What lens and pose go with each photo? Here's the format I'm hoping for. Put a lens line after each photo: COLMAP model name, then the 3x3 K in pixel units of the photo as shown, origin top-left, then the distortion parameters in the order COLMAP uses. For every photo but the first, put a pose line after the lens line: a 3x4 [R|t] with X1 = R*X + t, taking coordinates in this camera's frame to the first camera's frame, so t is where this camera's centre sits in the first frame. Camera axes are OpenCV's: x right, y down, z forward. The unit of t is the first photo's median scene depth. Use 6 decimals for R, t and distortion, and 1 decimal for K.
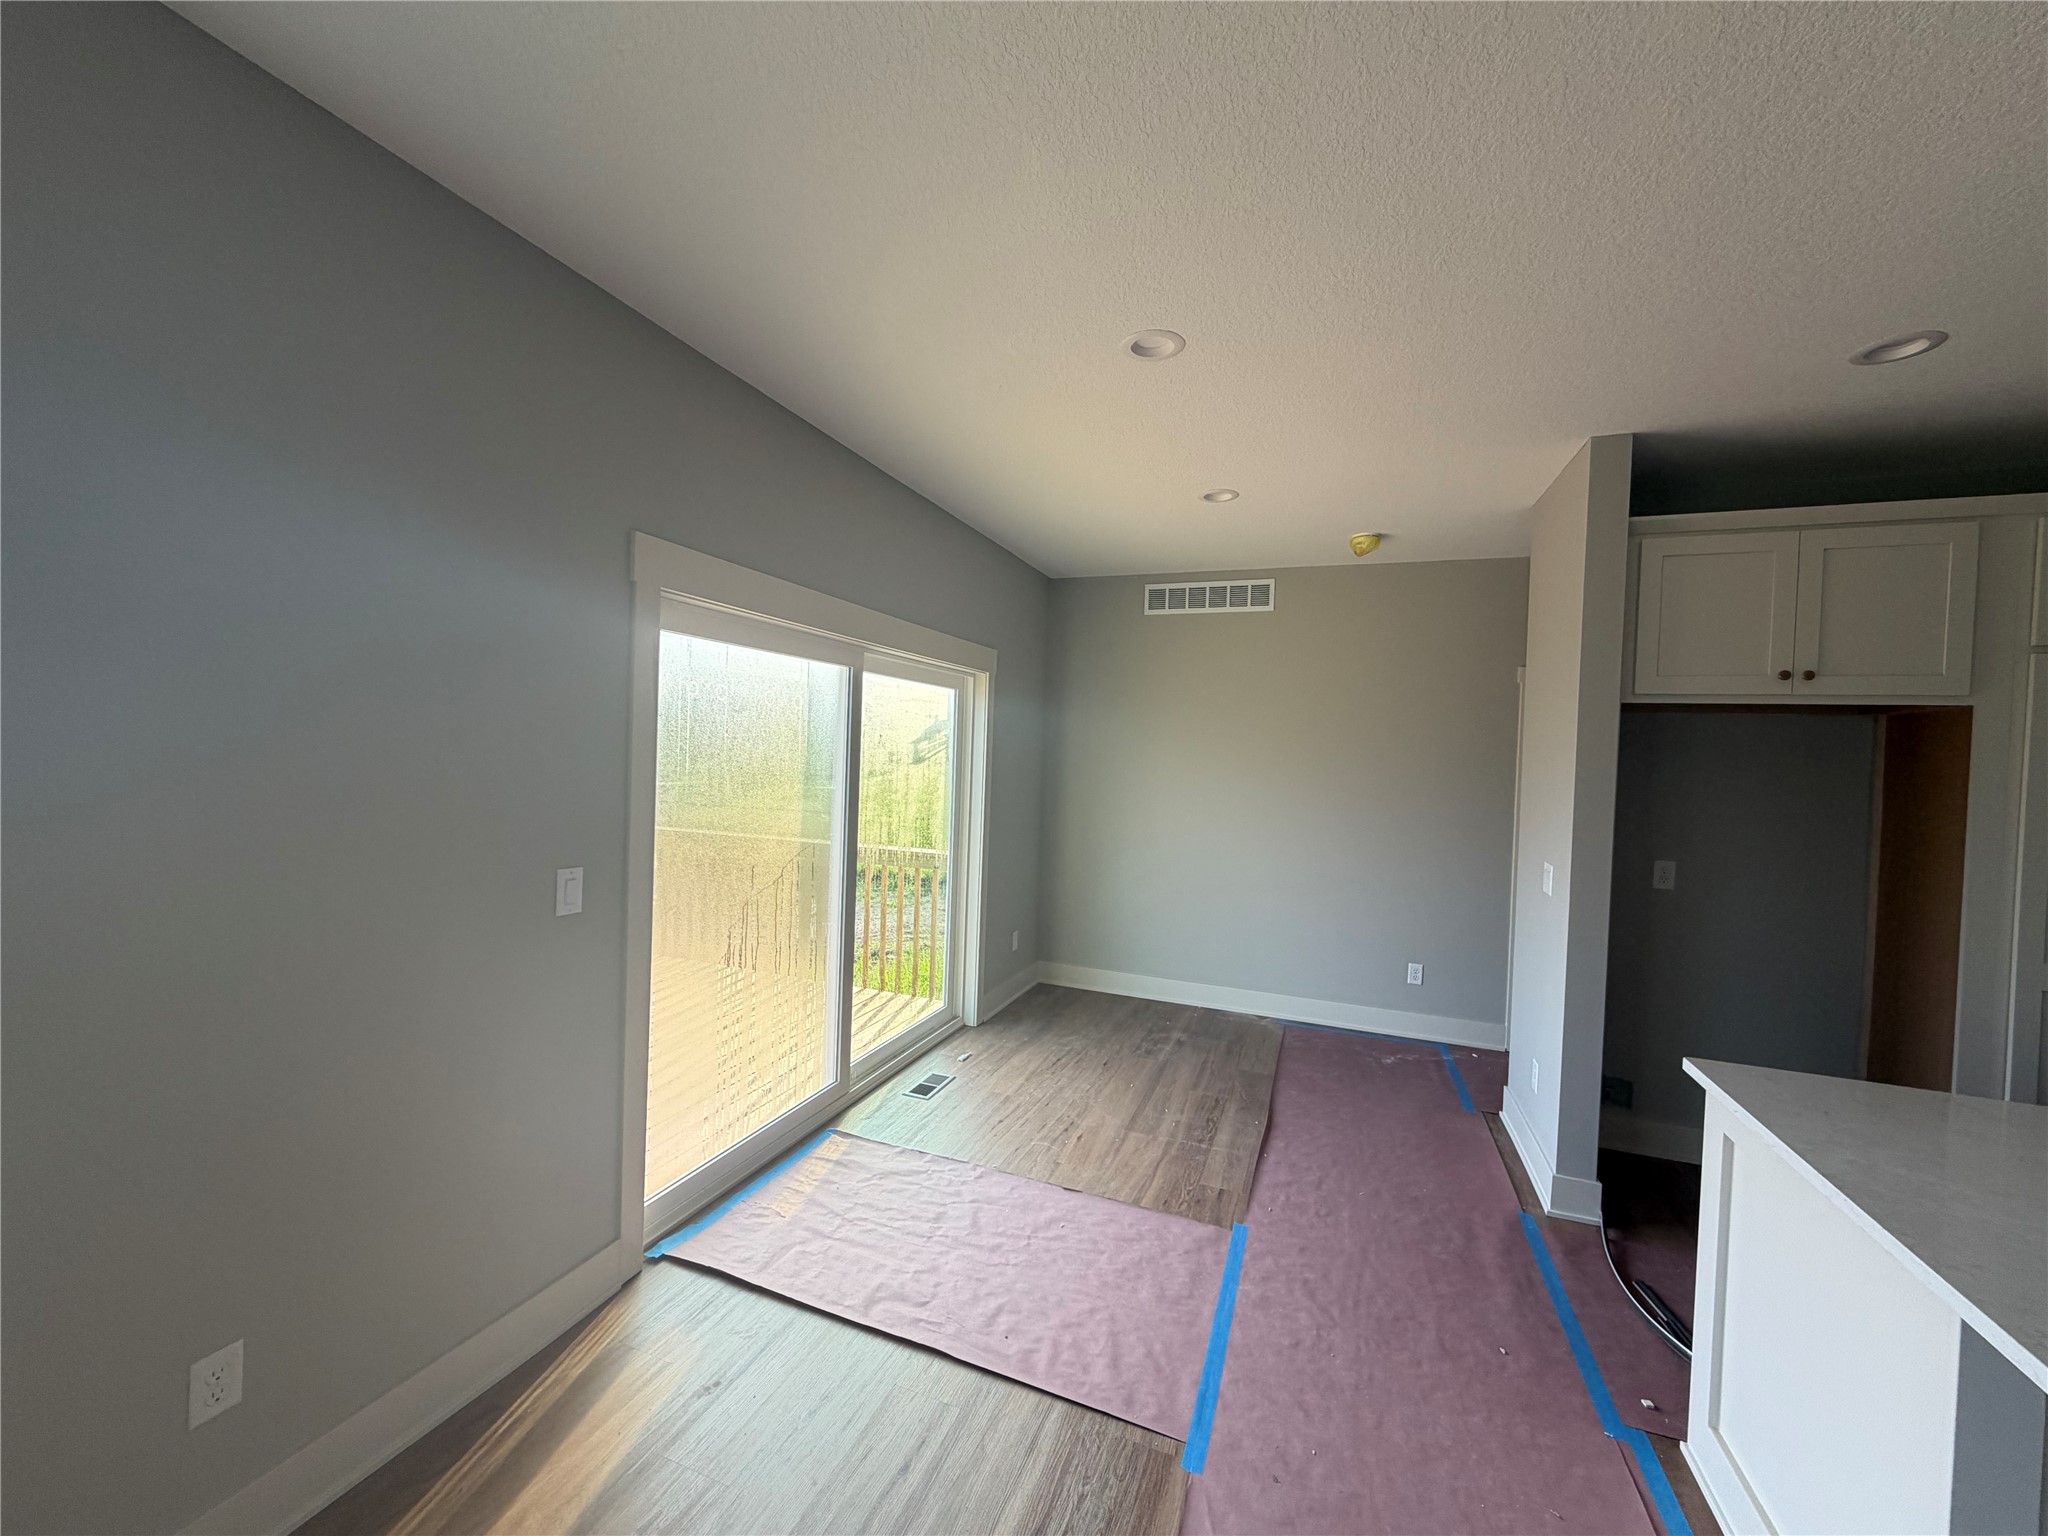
lens RADIAL K [[816.5, 0, 1018.7], [0, 816.5, 767.9], [0, 0, 1]] dist [0.000031, 0.000426]
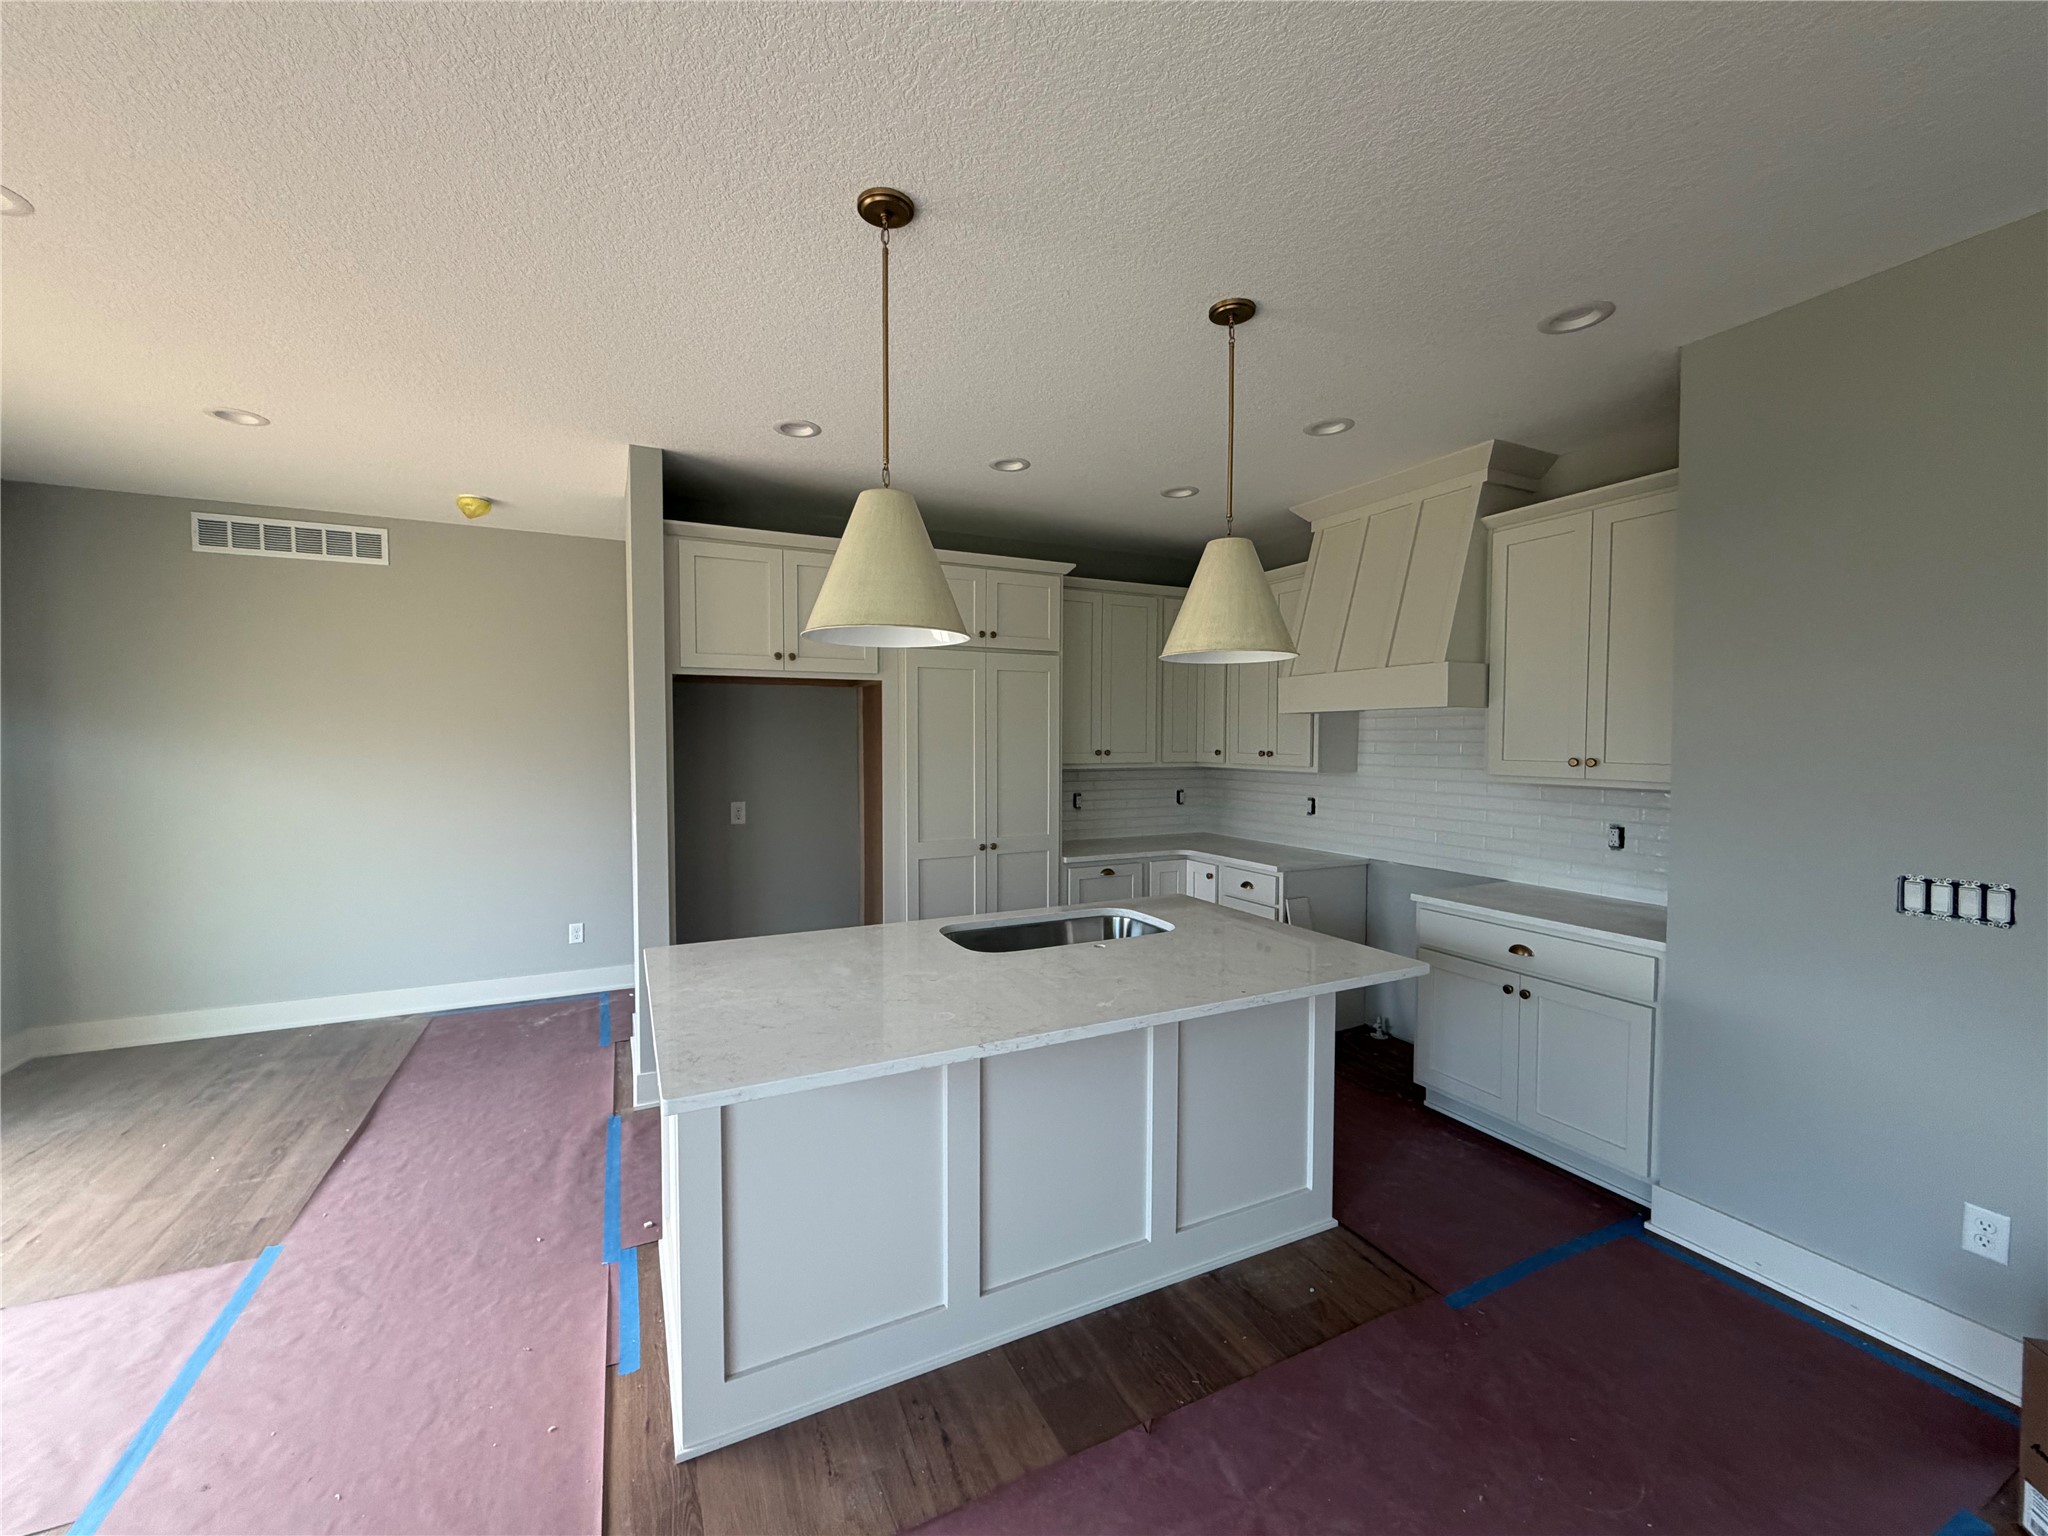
lens RADIAL K [[816.5, 0, 1023.6], [0, 816.5, 767.5], [0, 0, 1]] dist [0.000031, 0.000426]
pose [[0.676774, -0.059658, 0.733770, 0.158832], [0.036919, 0.998207, 0.047107, 0.016986], [-0.735264, -0.004791, 0.677763, -0.166609]]
